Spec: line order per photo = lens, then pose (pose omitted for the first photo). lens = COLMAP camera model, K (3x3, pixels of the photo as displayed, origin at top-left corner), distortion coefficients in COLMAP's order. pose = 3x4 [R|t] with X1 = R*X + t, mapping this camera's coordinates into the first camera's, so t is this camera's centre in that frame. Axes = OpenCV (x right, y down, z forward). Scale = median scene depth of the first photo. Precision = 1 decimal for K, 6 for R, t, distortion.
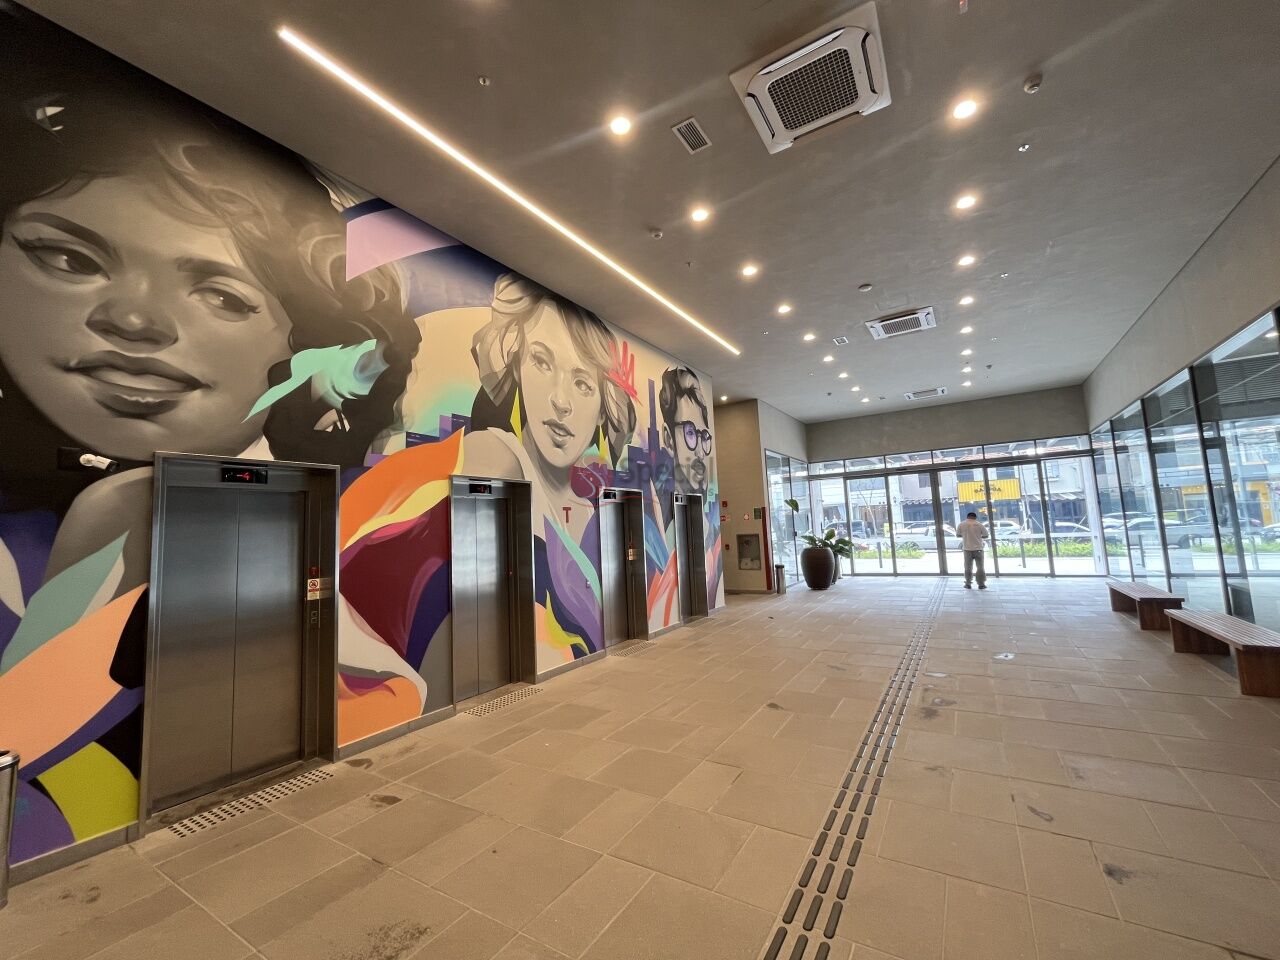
lens RADIAL K [[521.4, 0, 636.7], [0, 521.4, 479.6], [0, 0, 1]] dist [-0.006869, 0.000297]
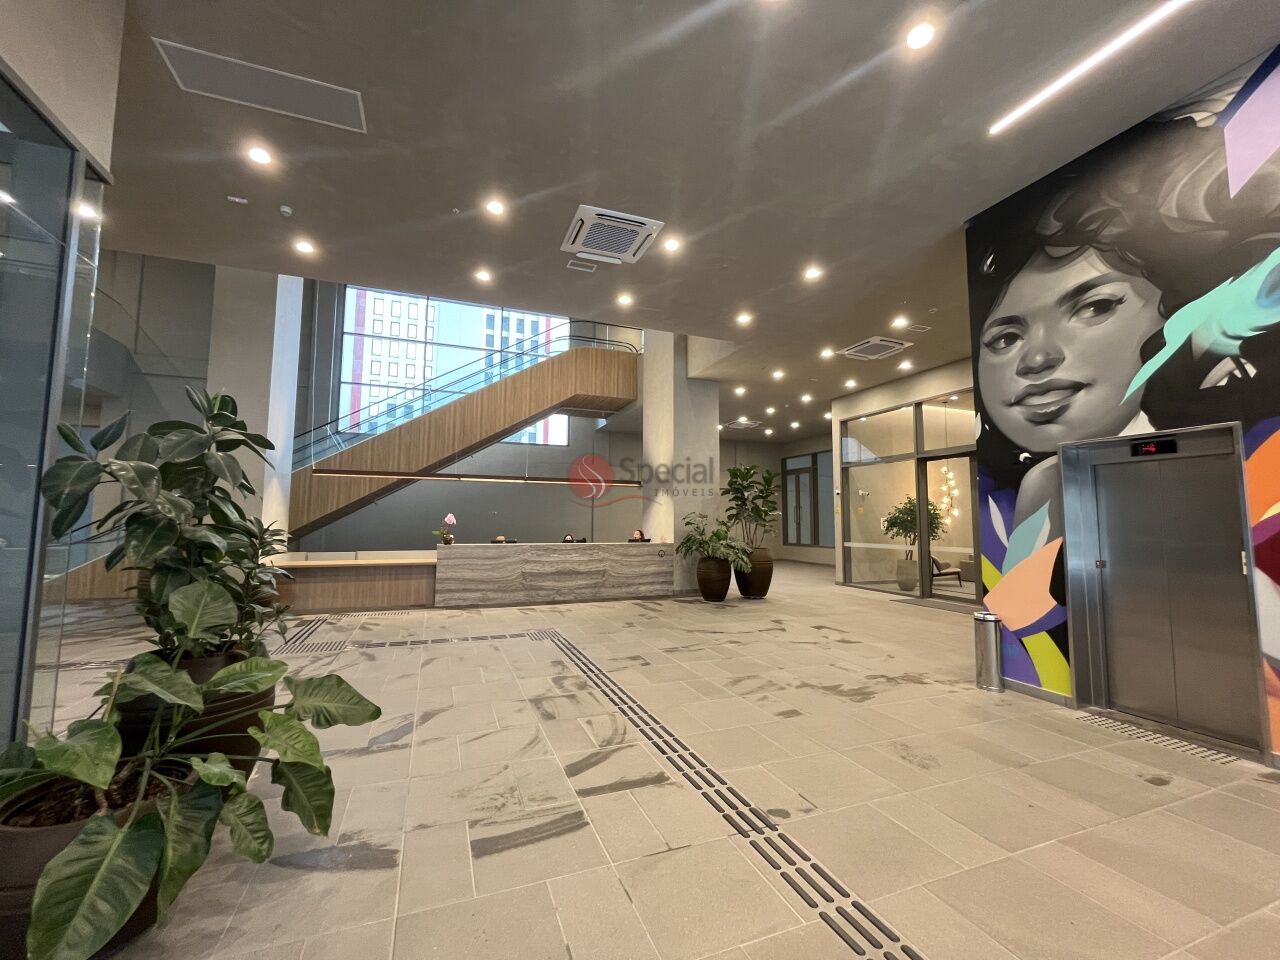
lens RADIAL K [[521.4, 0, 636.8], [0, 521.4, 478.0], [0, 0, 1]] dist [-0.006869, 0.000297]
pose [[-0.598933, -0.022784, -0.800475, 0.890567], [0.101644, 0.989347, -0.104212, 0.068128], [0.794323, -0.143779, -0.590237, 0.900189]]
